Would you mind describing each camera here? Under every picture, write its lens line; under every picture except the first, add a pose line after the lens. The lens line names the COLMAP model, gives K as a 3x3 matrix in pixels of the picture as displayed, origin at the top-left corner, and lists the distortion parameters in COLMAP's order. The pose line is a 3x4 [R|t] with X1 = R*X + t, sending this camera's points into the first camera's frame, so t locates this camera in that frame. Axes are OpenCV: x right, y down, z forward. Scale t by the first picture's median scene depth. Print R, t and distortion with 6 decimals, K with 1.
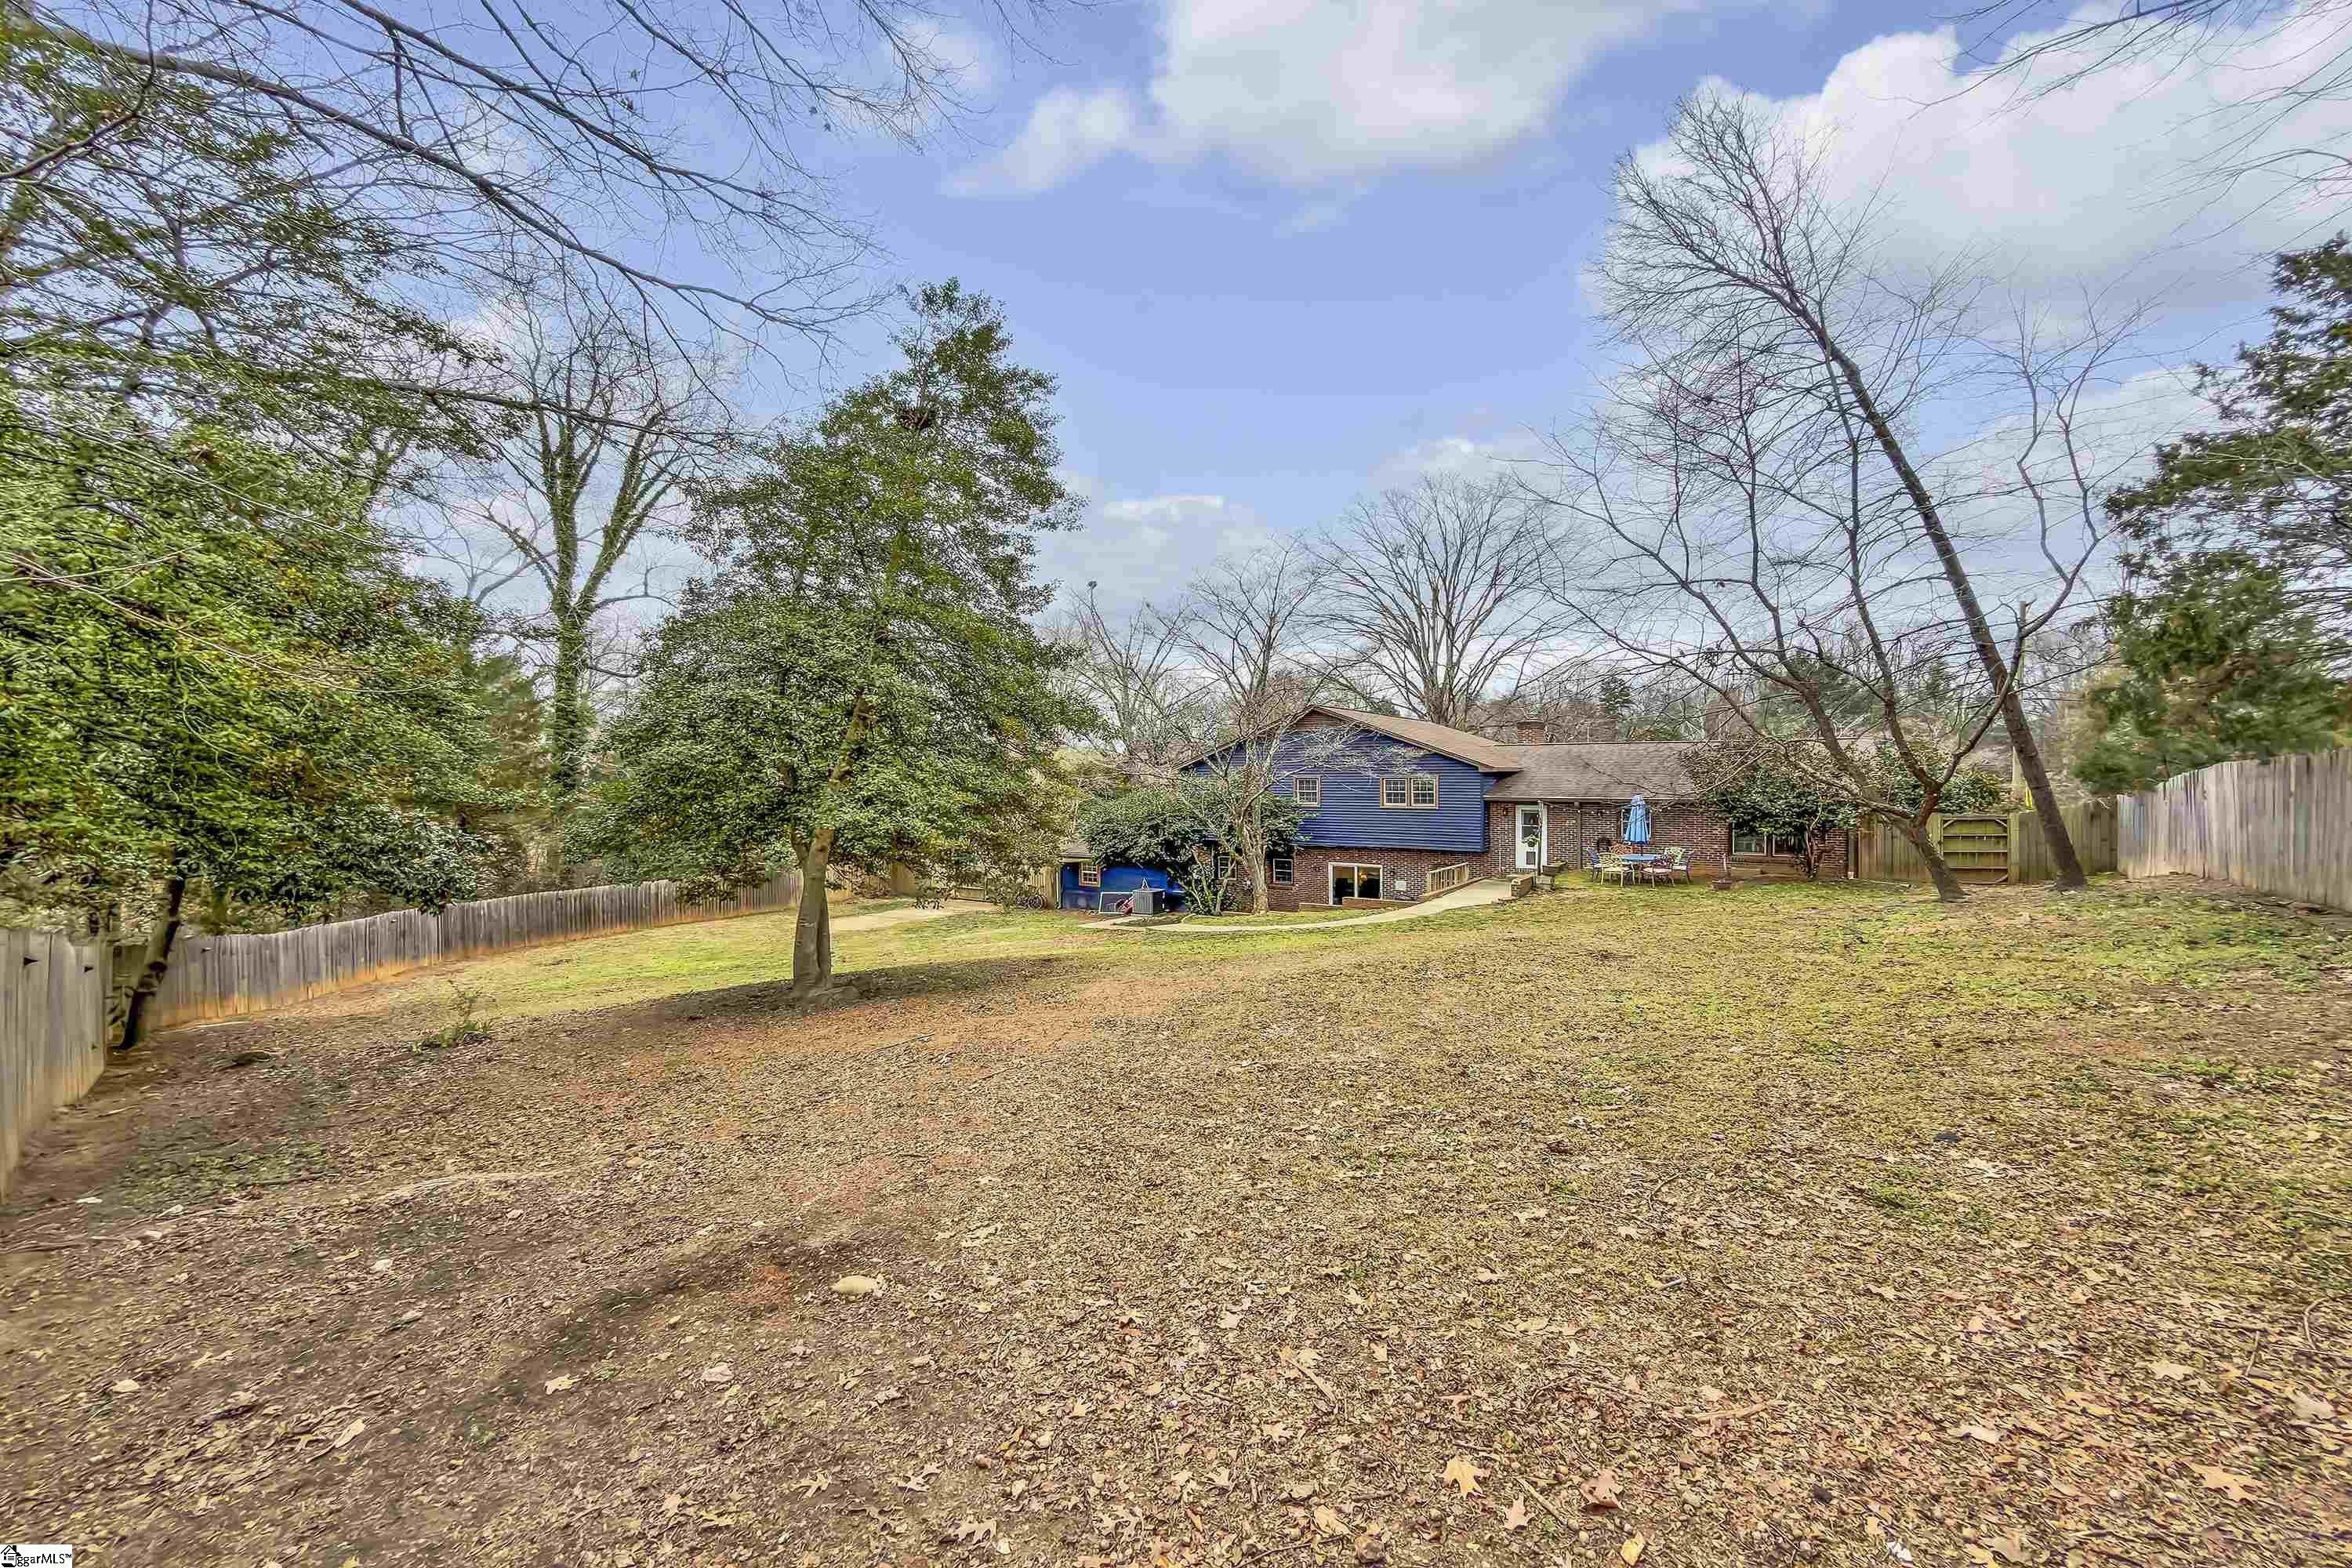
lens RADIAL K [[960.1, 0, 1176.0], [0, 960.1, 784.0], [0, 0, 1]] dist [-0.001578, -0.000182]
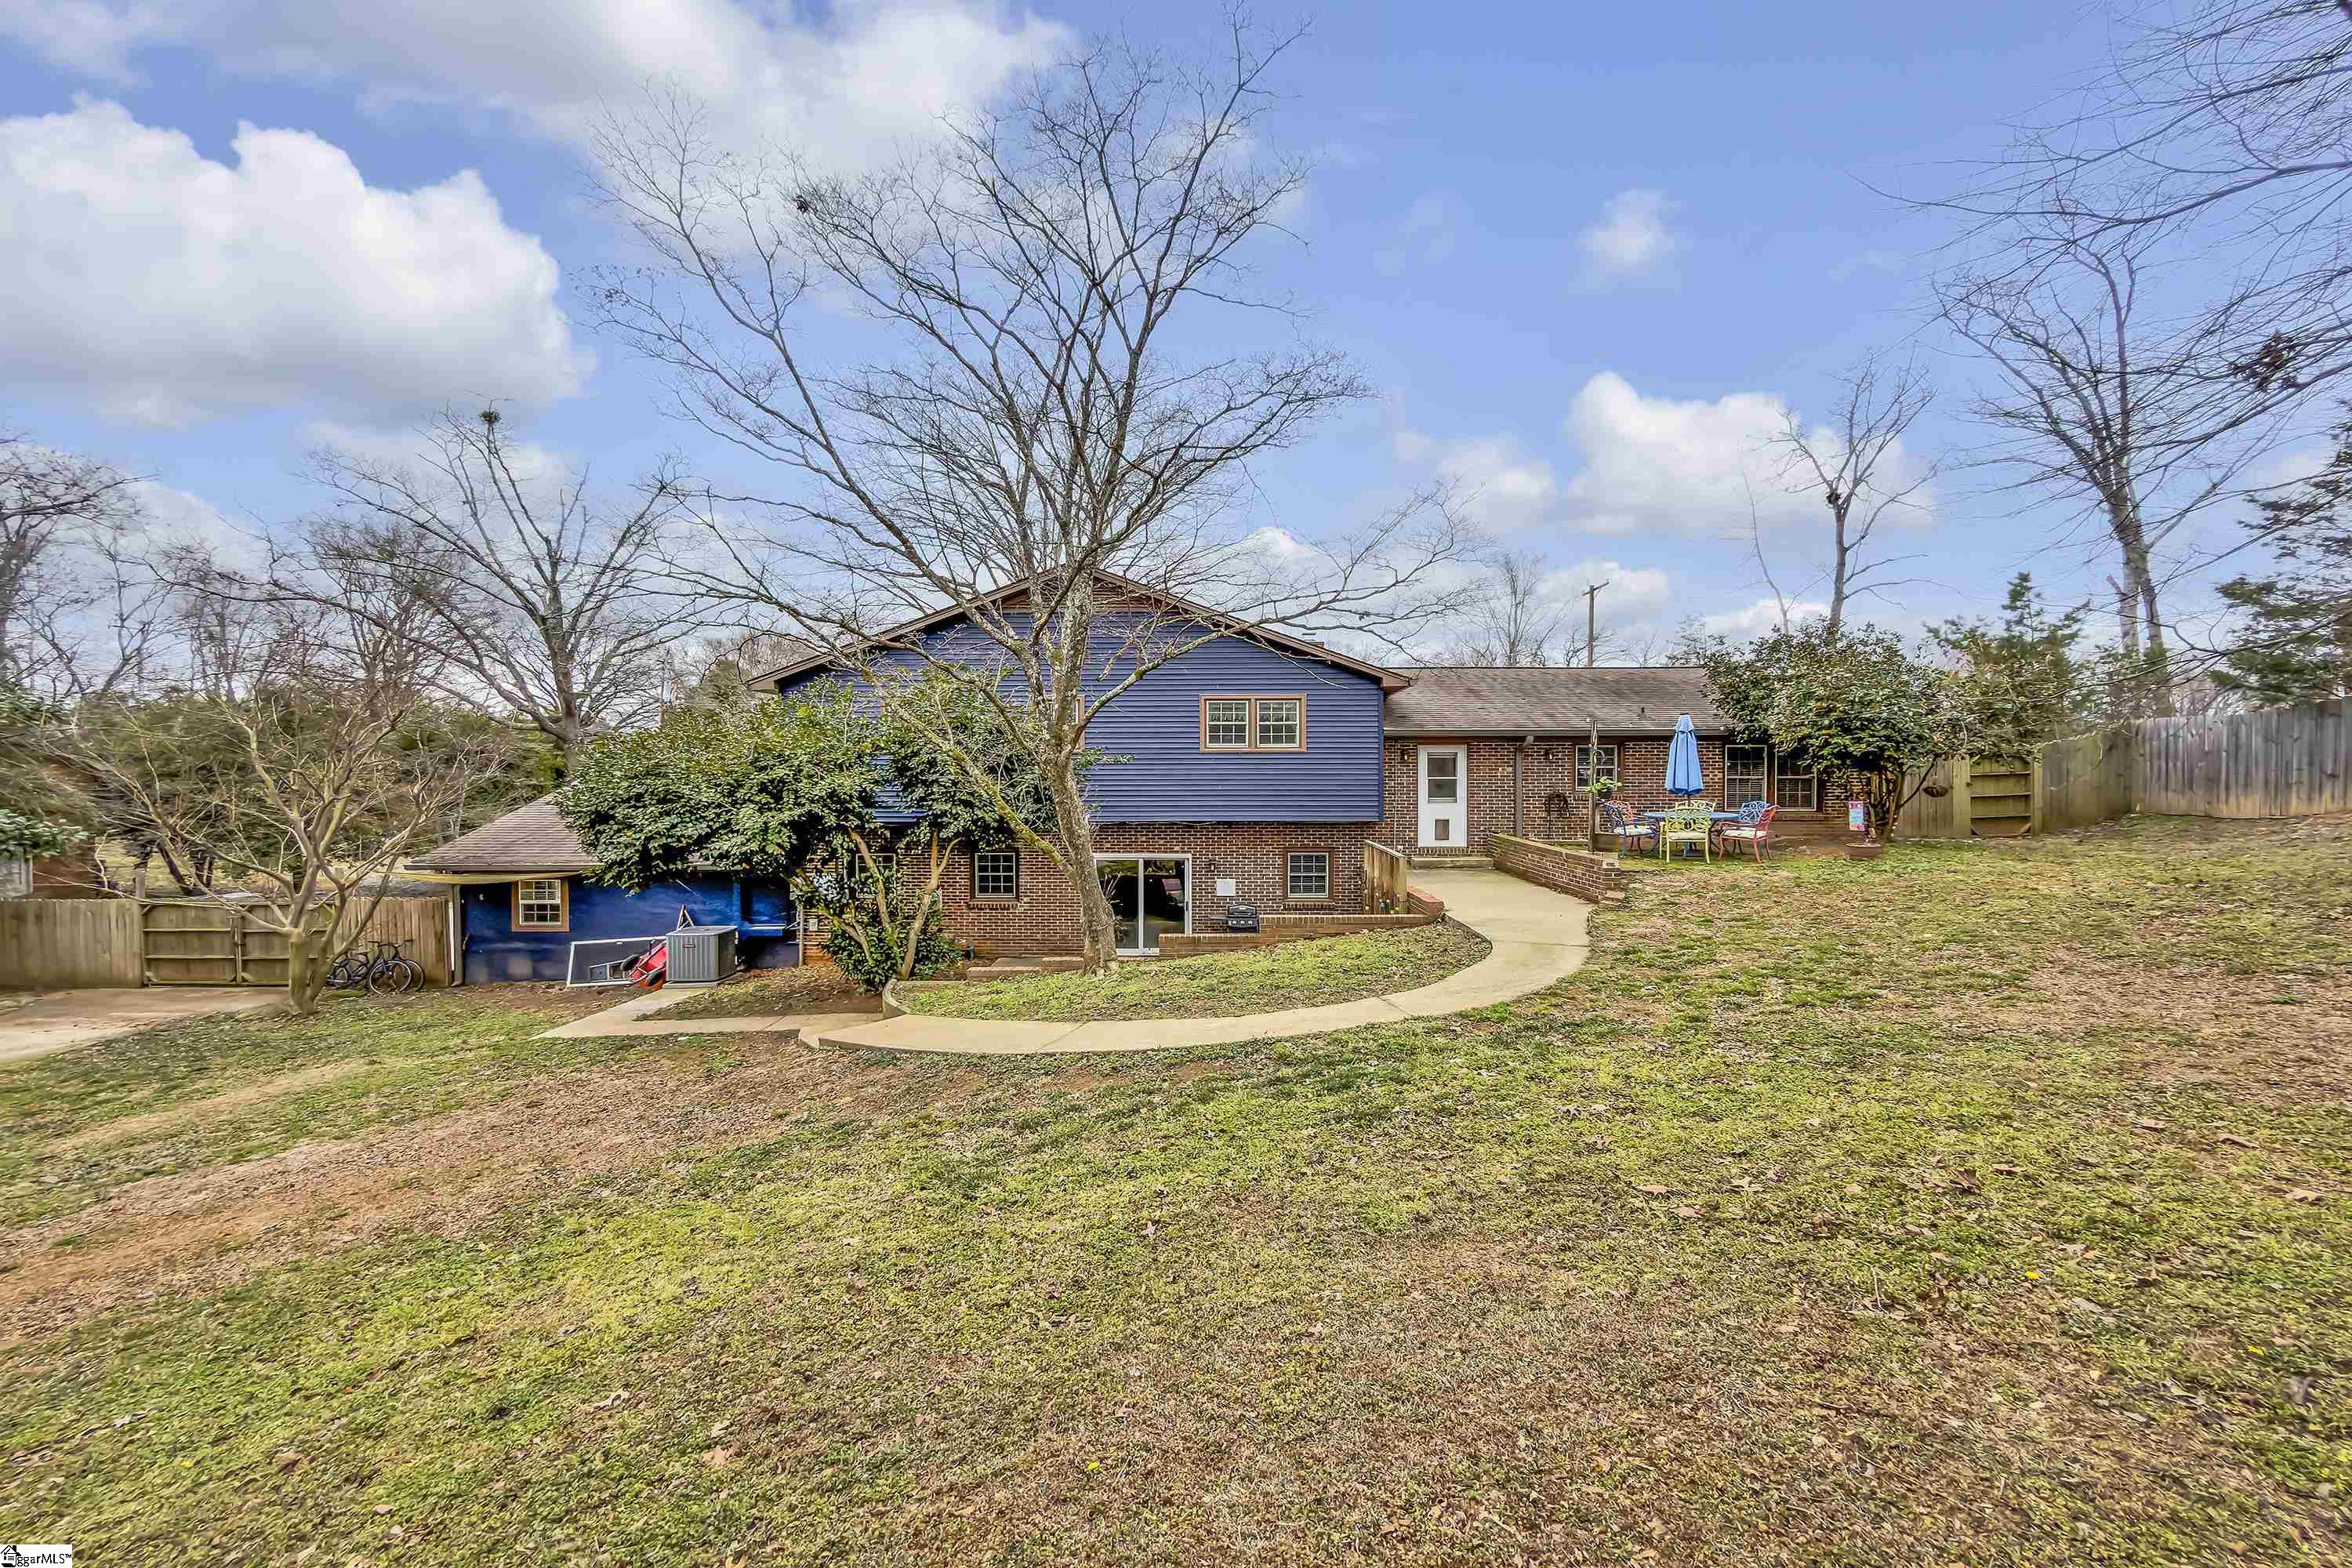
lens RADIAL K [[960.1, 0, 1176.0], [0, 960.1, 784.0], [0, 0, 1]] dist [-0.001578, -0.000182]
pose [[0.832330, -0.000049, 0.554280, -0.112114], [0.003808, 0.999977, -0.005630, 0.046538], [-0.554267, 0.006796, 0.832311, 0.533304]]
